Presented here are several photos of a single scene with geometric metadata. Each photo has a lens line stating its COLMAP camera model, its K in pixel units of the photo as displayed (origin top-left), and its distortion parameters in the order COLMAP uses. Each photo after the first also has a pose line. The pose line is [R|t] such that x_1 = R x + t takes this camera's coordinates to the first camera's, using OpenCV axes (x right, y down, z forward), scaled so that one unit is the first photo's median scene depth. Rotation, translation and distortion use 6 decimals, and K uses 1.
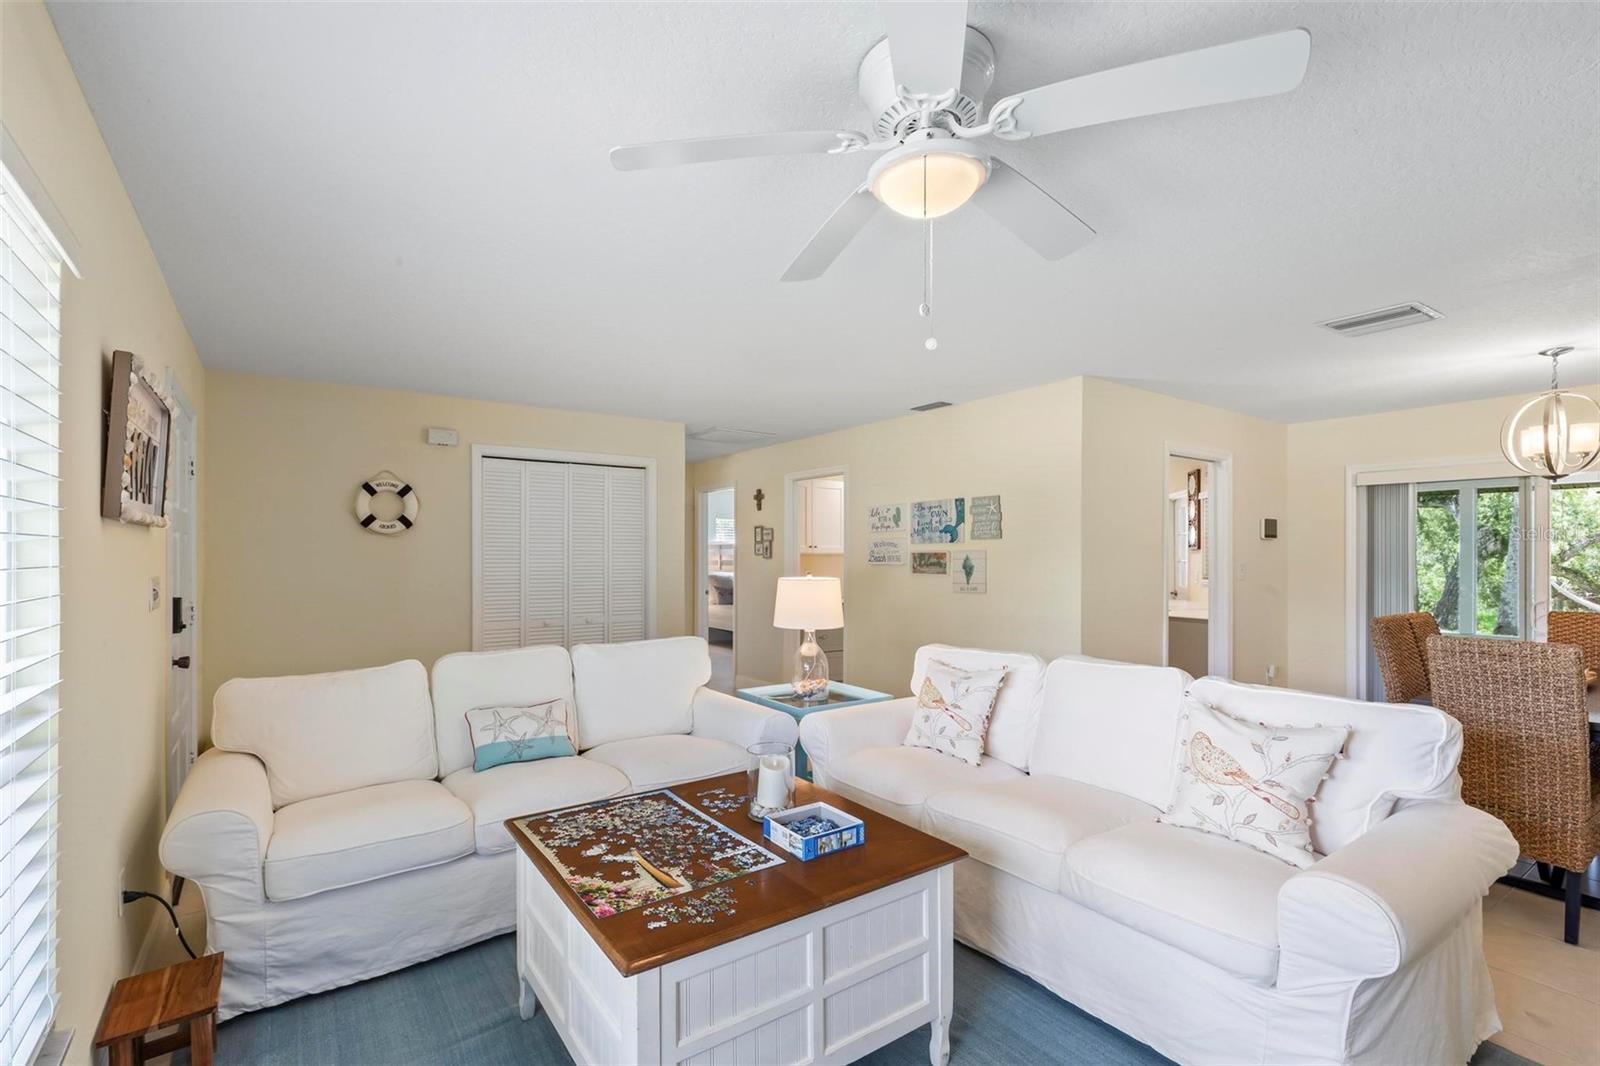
lens RADIAL K [[724.8, 0, 791.0], [0, 724.8, 540.5], [0, 0, 1]] dist [0.008349, -0.000048]
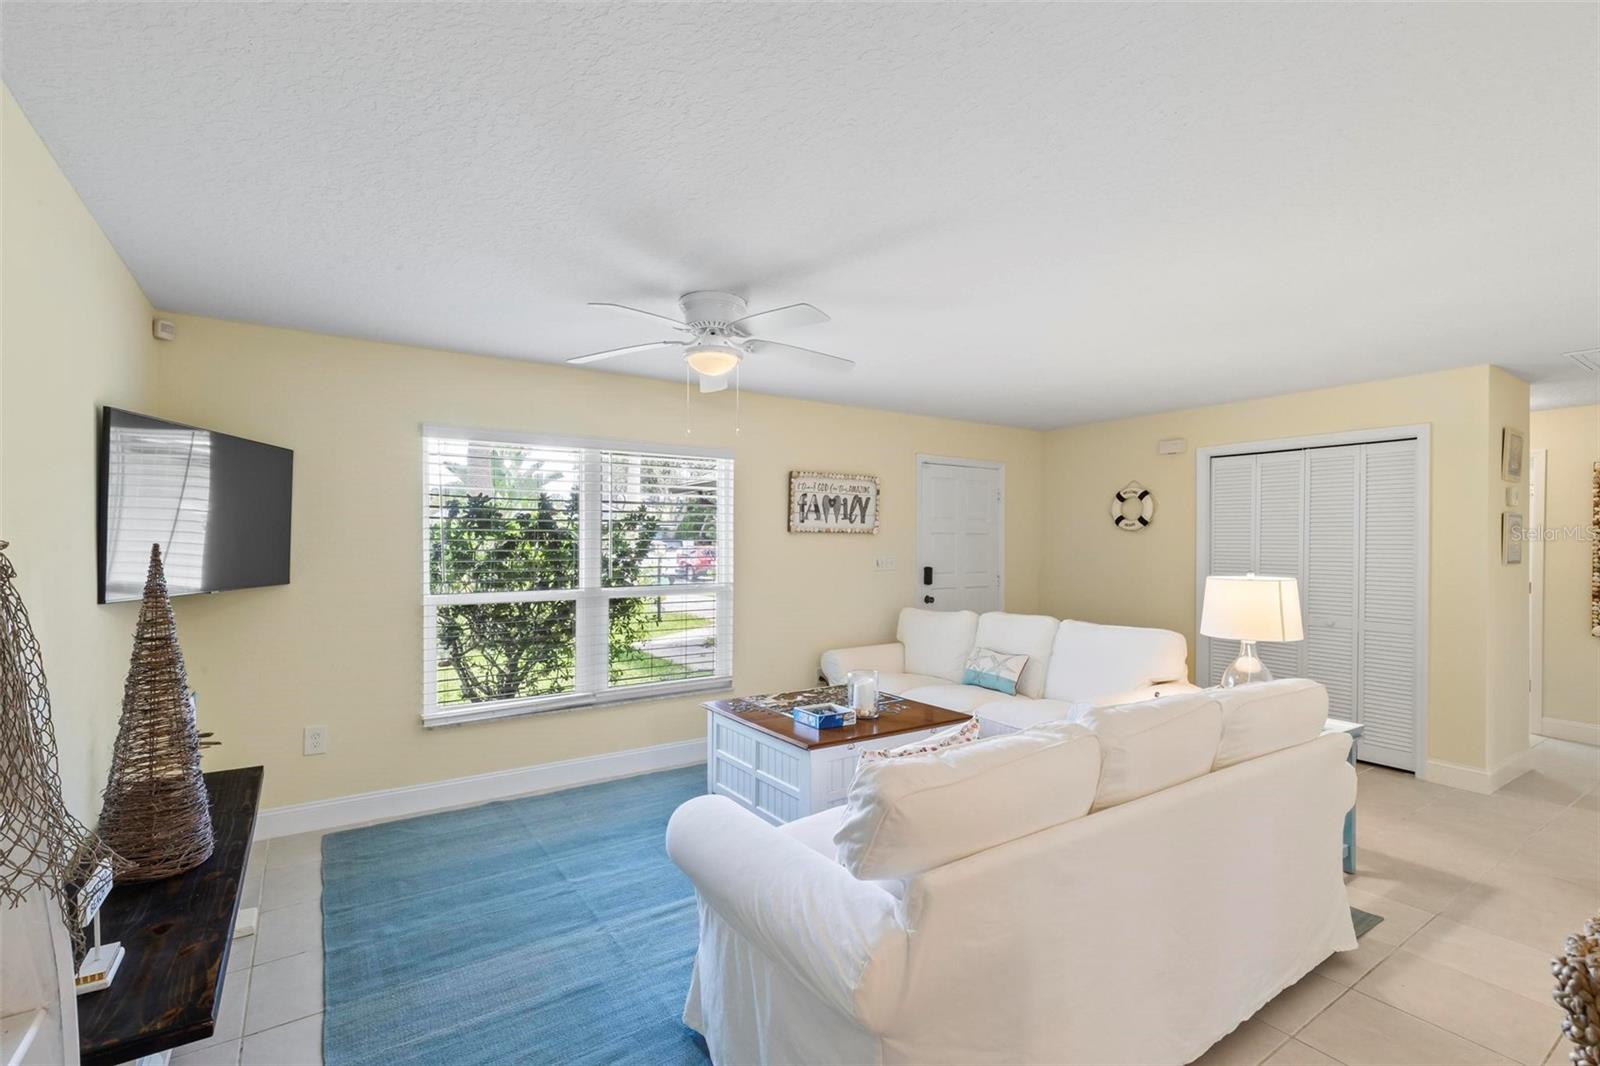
lens RADIAL K [[724.8, 0, 790.5], [0, 724.8, 538.3], [0, 0, 1]] dist [0.008349, -0.000048]
pose [[-0.017276, -0.007627, -0.999822, 0.853539], [0.012244, 0.999894, -0.007839, 0.008194], [0.999776, -0.012377, -0.017180, 0.494752]]
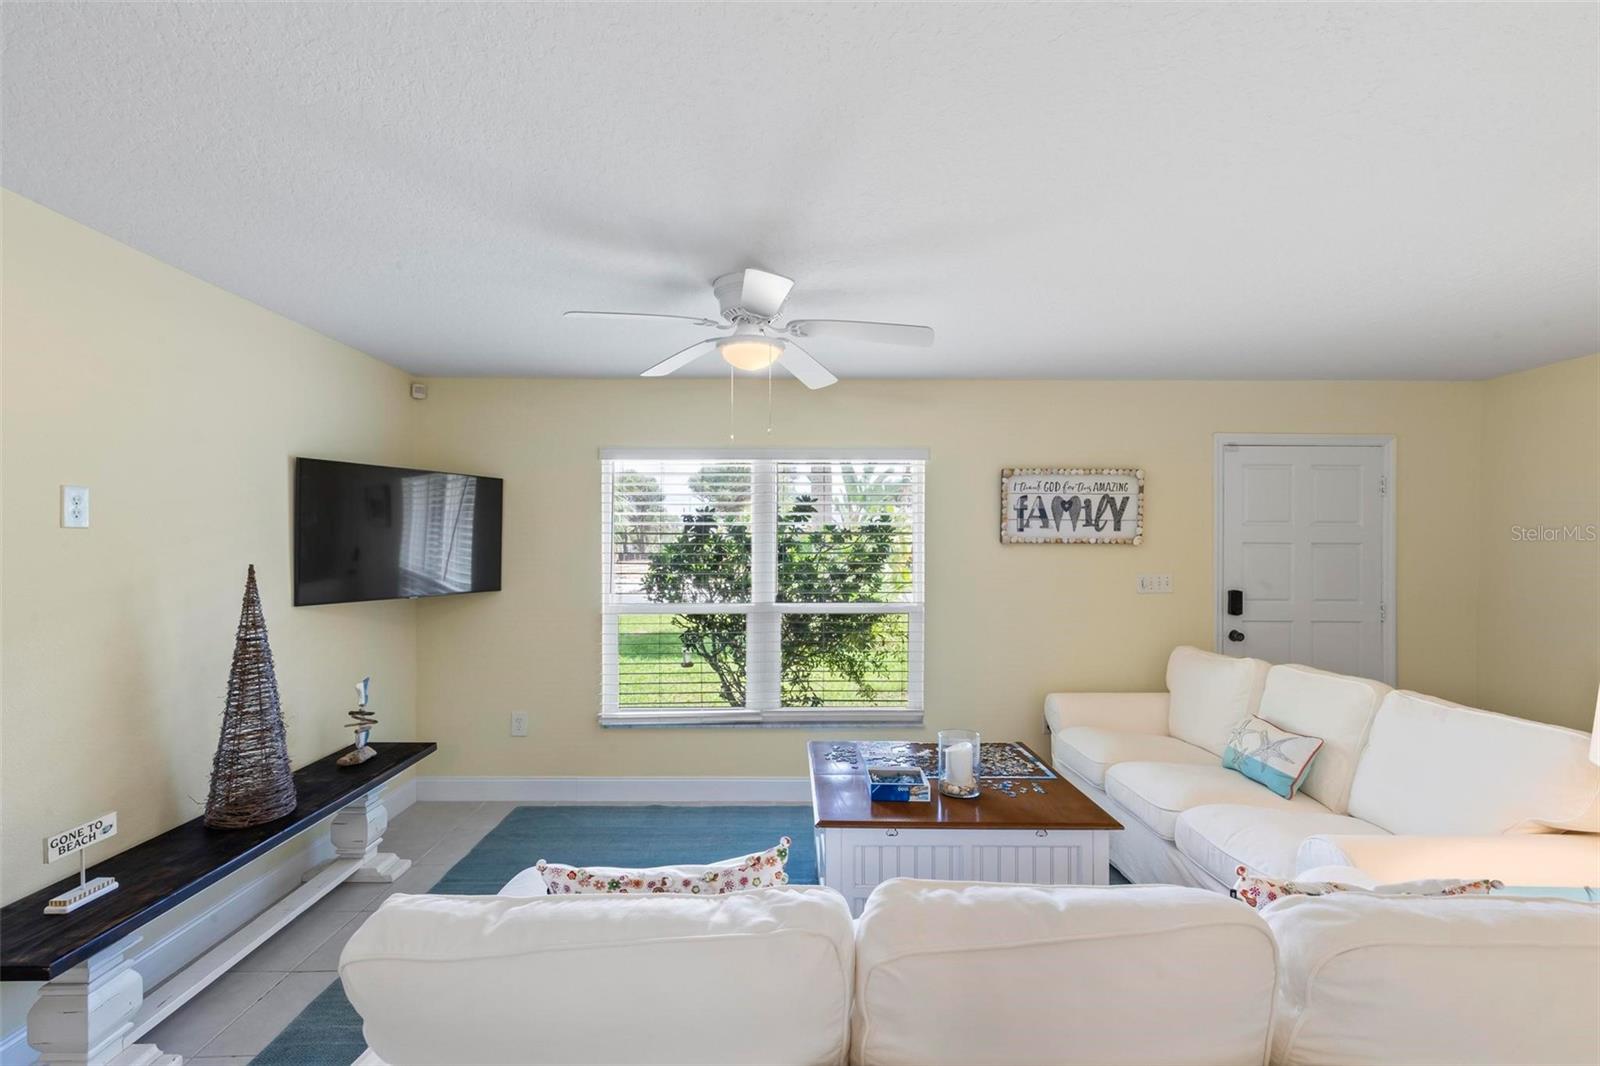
lens RADIAL K [[724.8, 0, 789.7], [0, 724.8, 542.9], [0, 0, 1]] dist [0.008349, -0.000048]
pose [[-0.564257, -0.002829, -0.825595, 0.613492], [0.009256, 0.999910, -0.009753, -0.006075], [0.825548, -0.013145, -0.564179, 0.811432]]
